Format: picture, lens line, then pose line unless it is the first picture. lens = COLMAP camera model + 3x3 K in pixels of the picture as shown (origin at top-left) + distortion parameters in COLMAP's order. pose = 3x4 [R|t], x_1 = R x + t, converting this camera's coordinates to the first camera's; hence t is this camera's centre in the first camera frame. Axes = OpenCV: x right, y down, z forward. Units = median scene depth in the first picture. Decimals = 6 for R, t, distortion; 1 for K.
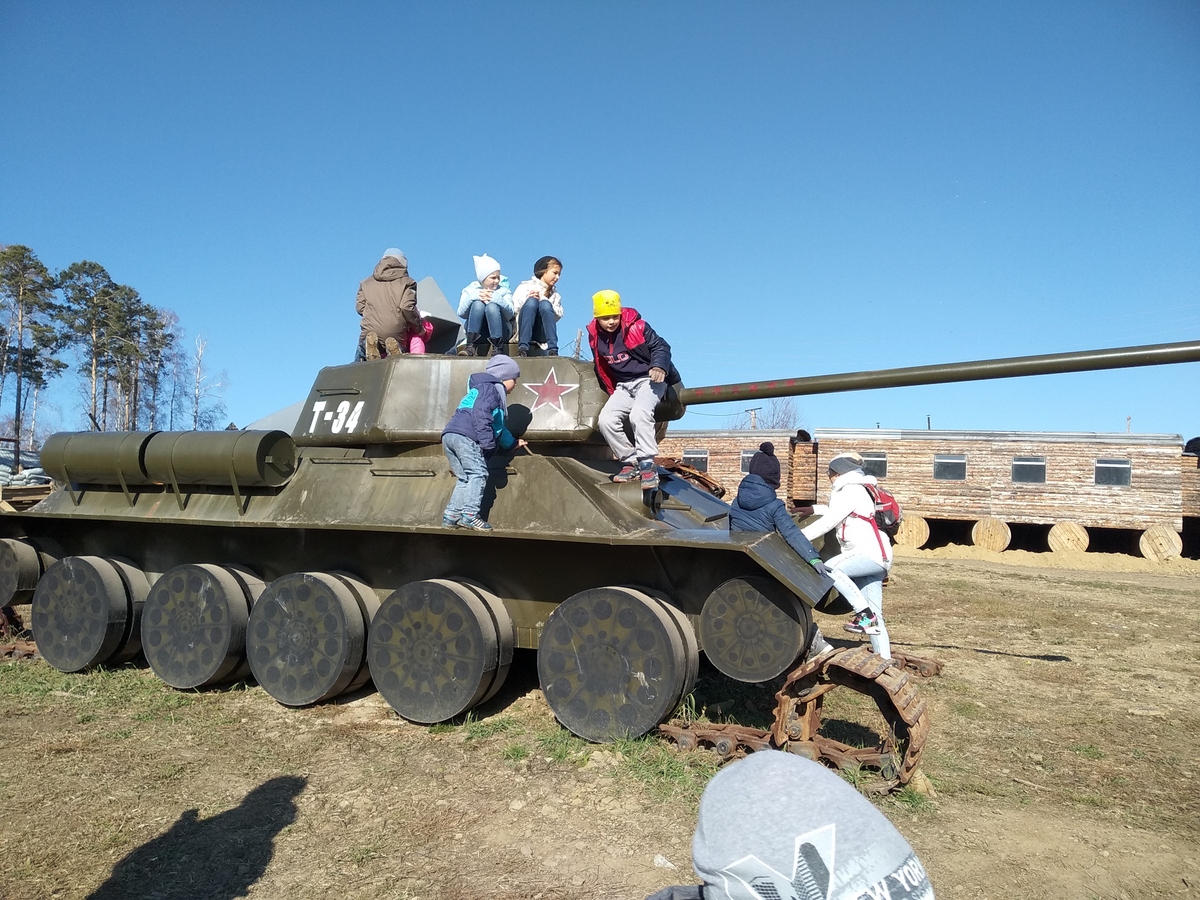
lens RADIAL K [[913.0, 0, 635.1], [0, 913.0, 454.9], [0, 0, 1]] dist [0.082887, -0.114965]
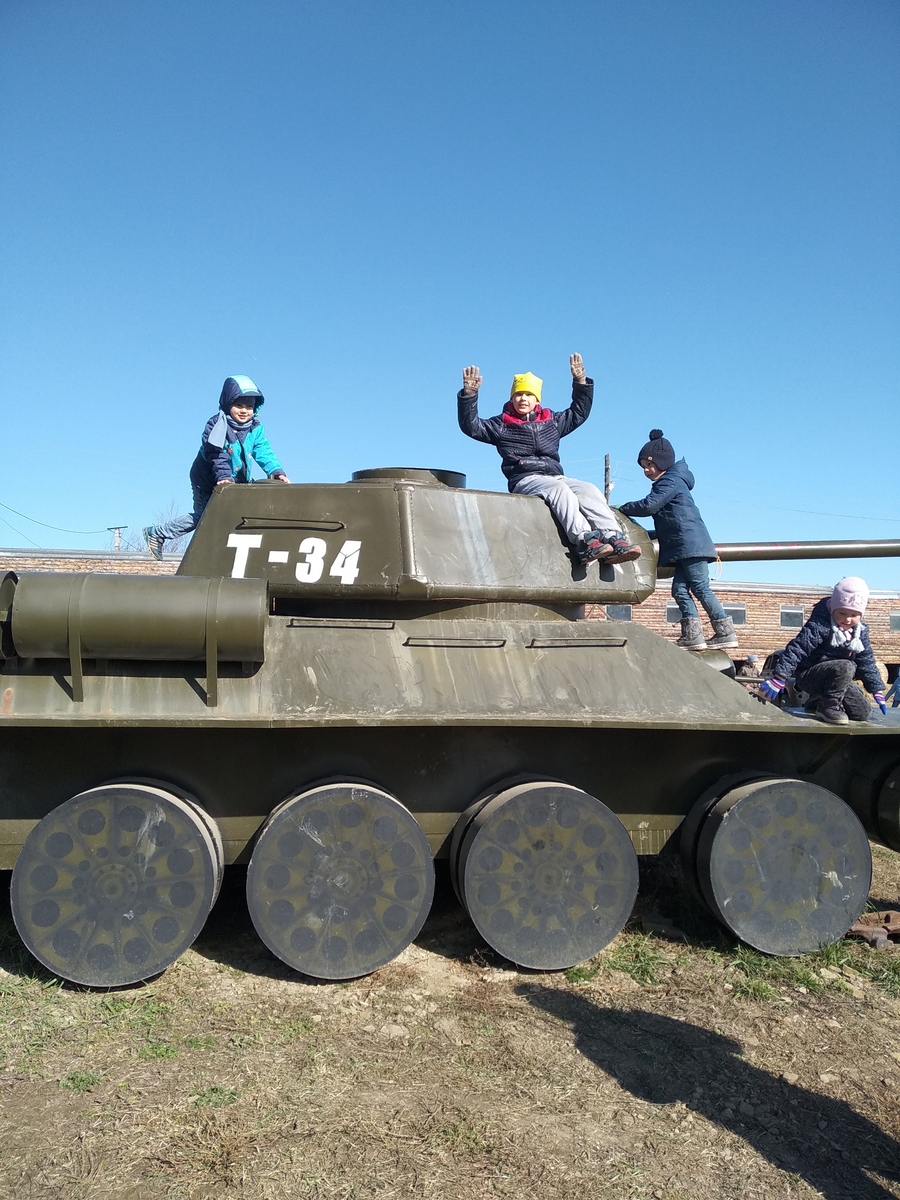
lens RADIAL K [[913.0, 0, 450.0], [0, 913.0, 600.0], [0, 0, 1]] dist [0.082887, -0.114965]
pose [[0.838974, 0.014920, 0.543966, -0.716793], [-0.030161, 0.999362, 0.019108, -0.031572], [-0.543334, -0.032437, 0.838890, 0.399978]]
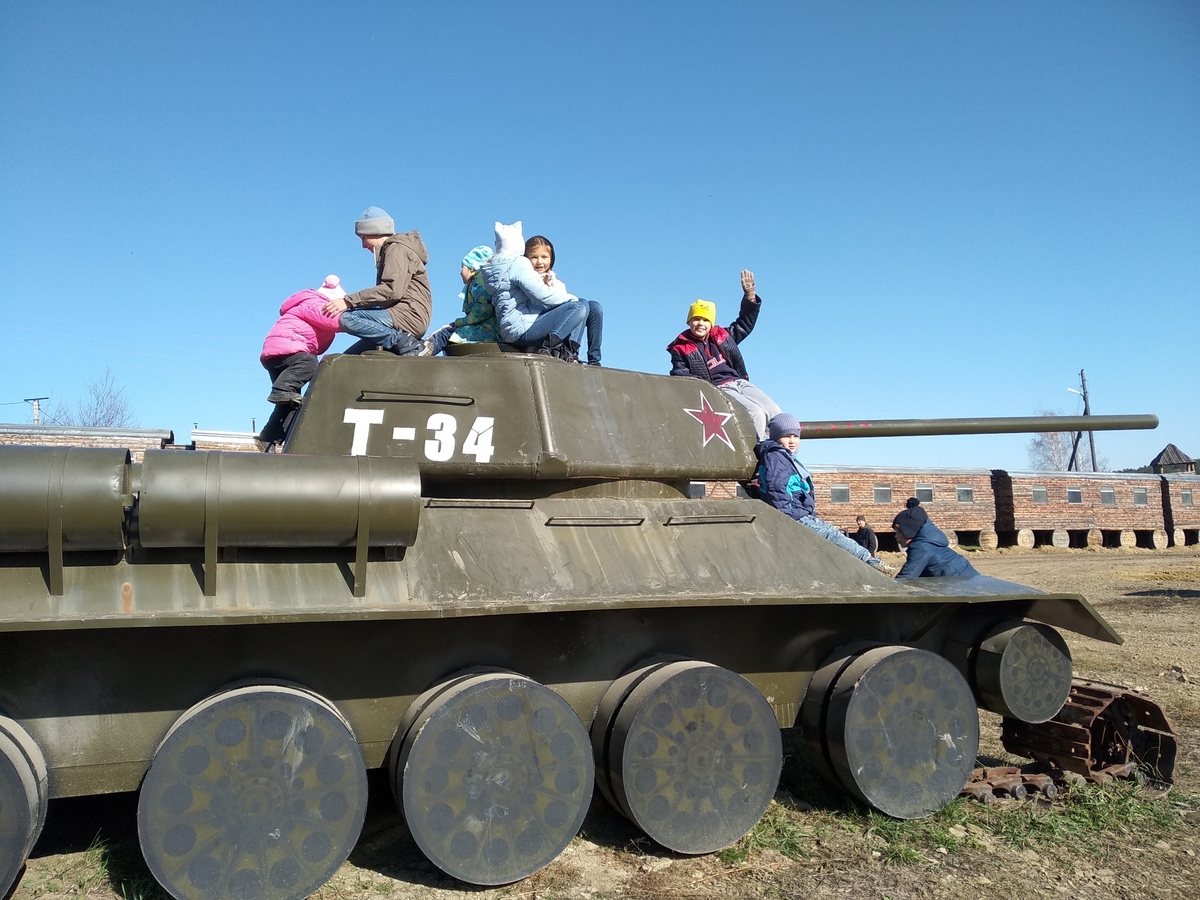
lens RADIAL K [[922.3, 0, 582.0], [0, 922.3, 443.1], [0, 0, 1]] dist [0.046824, -0.061896]
pose [[0.707206, 0.034616, 0.706160, -0.843668], [-0.026529, 0.999397, -0.022423, -0.028408], [-0.706510, -0.002876, 0.707697, 0.520942]]
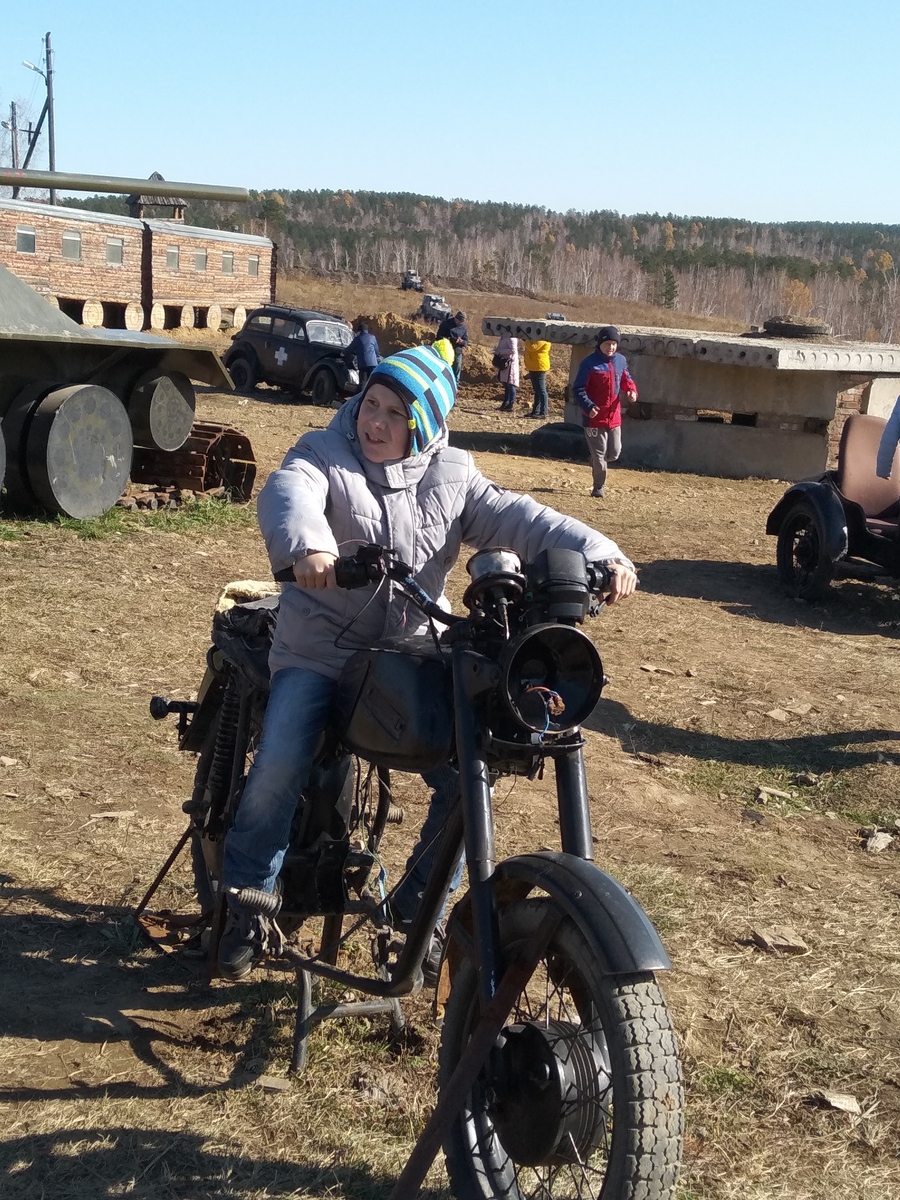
lens RADIAL K [[1627.4, 0, 450.0], [0, 1627.4, 600.0], [0, 0, 1]] dist [-0.030037, -0.064986]
pose [[0.041344, -0.190987, 0.980722, -1.802580], [-0.148096, 0.969547, 0.195054, -0.044975], [-0.988108, -0.153305, 0.011801, 0.464781]]
